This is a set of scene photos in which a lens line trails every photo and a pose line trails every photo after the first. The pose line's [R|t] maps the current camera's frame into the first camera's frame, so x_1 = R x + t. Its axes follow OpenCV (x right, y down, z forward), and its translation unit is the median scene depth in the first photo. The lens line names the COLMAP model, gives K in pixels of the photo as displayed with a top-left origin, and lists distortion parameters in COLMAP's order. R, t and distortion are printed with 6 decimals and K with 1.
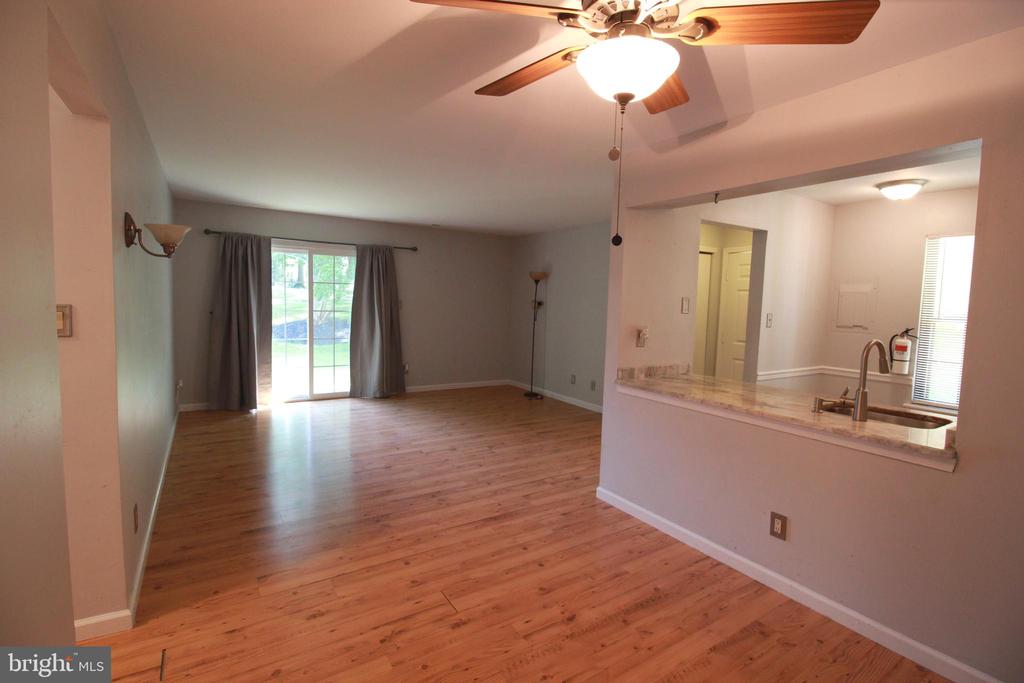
lens RADIAL K [[472.6, 0, 509.1], [0, 472.6, 336.1], [0, 0, 1]] dist [-0.001842, -0.016376]
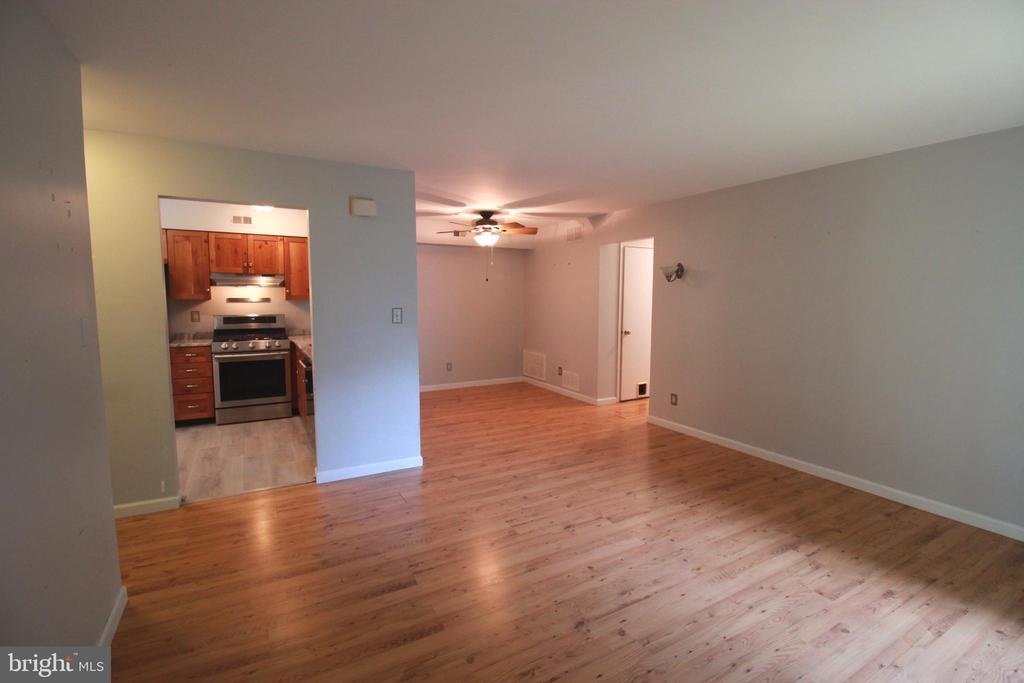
lens RADIAL K [[477.3, 0, 514.7], [0, 477.3, 336.9], [0, 0, 1]] dist [0.000370, -0.010316]
pose [[-0.998589, -0.034578, 0.040314, -0.081770], [-0.027092, 0.984488, 0.173345, -0.187478], [-0.045683, 0.172008, -0.984036, 2.184709]]
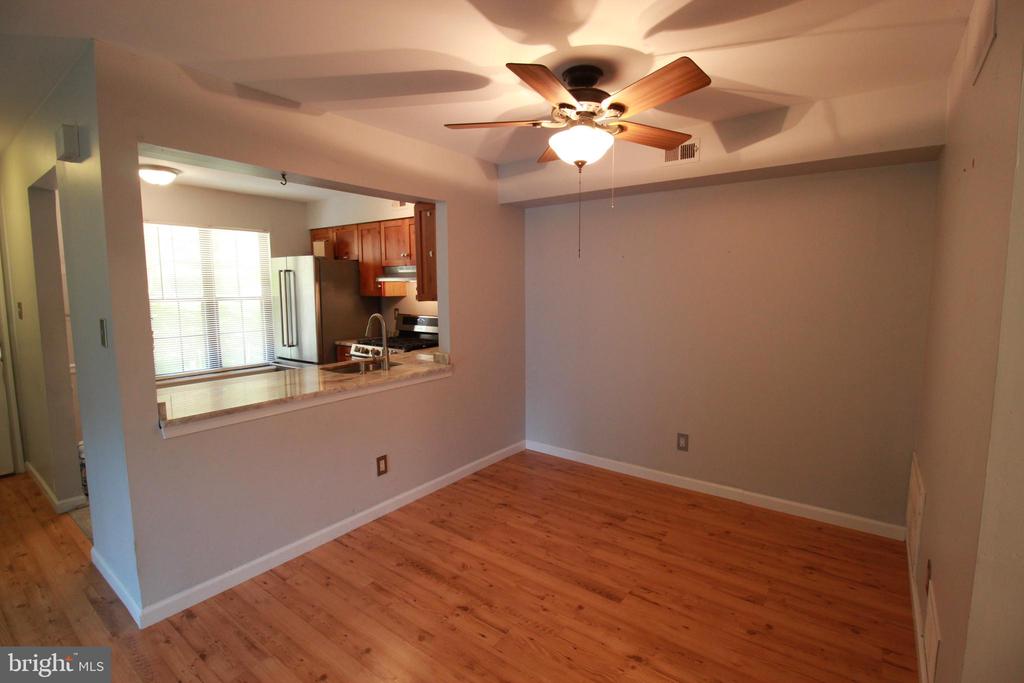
lens RADIAL K [[477.3, 0, 514.7], [0, 477.3, 336.9], [0, 0, 1]] dist [0.000370, -0.010316]
pose [[-0.359971, -0.122066, 0.924944, -0.506041], [0.067580, 0.985388, 0.156344, -0.084028], [-0.930513, 0.118787, -0.346462, 0.761041]]
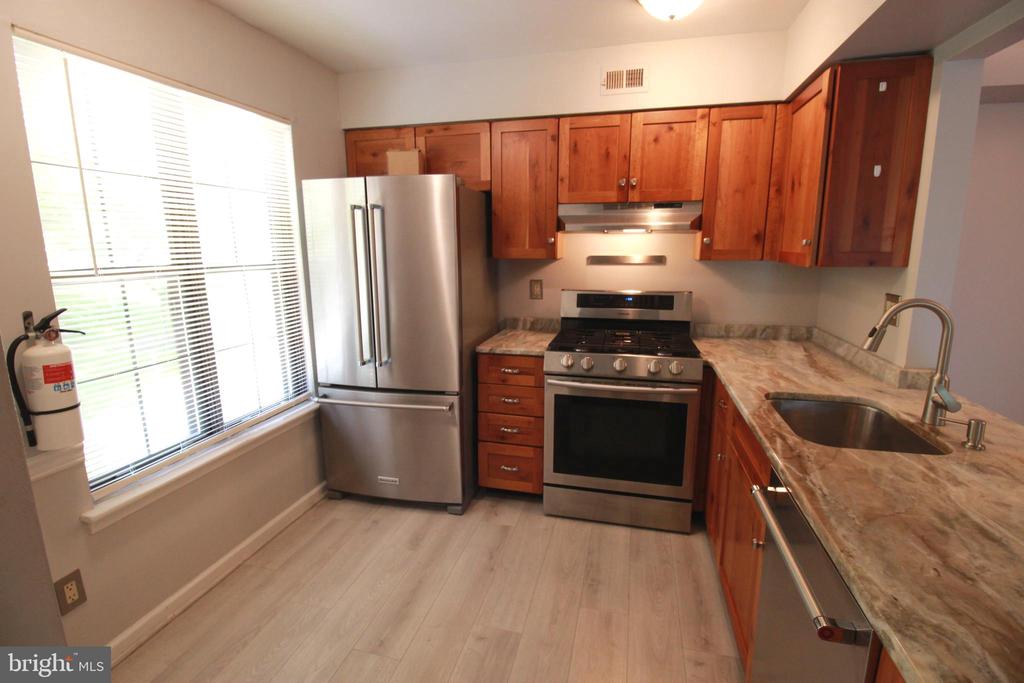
lens RADIAL K [[477.3, 0, 514.7], [0, 477.3, 336.9], [0, 0, 1]] dist [0.000370, -0.010316]
pose [[-0.695108, -0.155103, 0.701974, 0.476479], [0.045242, 0.965076, 0.258035, -0.089462], [-0.717480, 0.211121, -0.663815, 1.234985]]
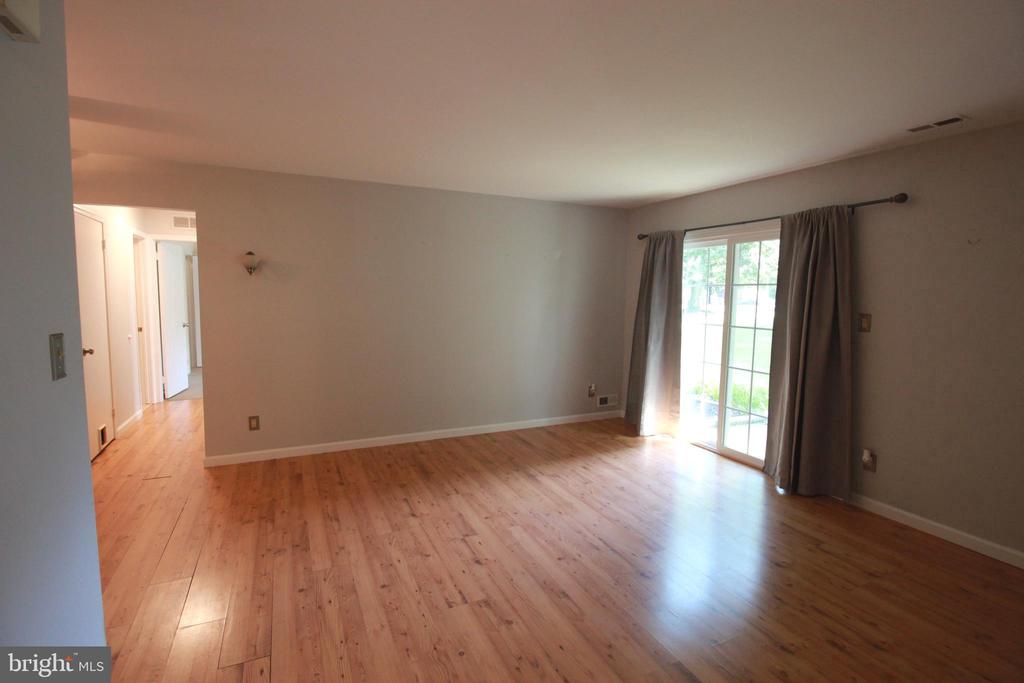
lens RADIAL K [[477.3, 0, 514.7], [0, 477.3, 336.9], [0, 0, 1]] dist [0.000370, -0.010316]
pose [[-0.115290, 0.057083, -0.991690, 0.593699], [-0.094842, 0.993154, 0.068193, -0.105232], [0.988794, 0.101916, -0.109087, 1.456325]]
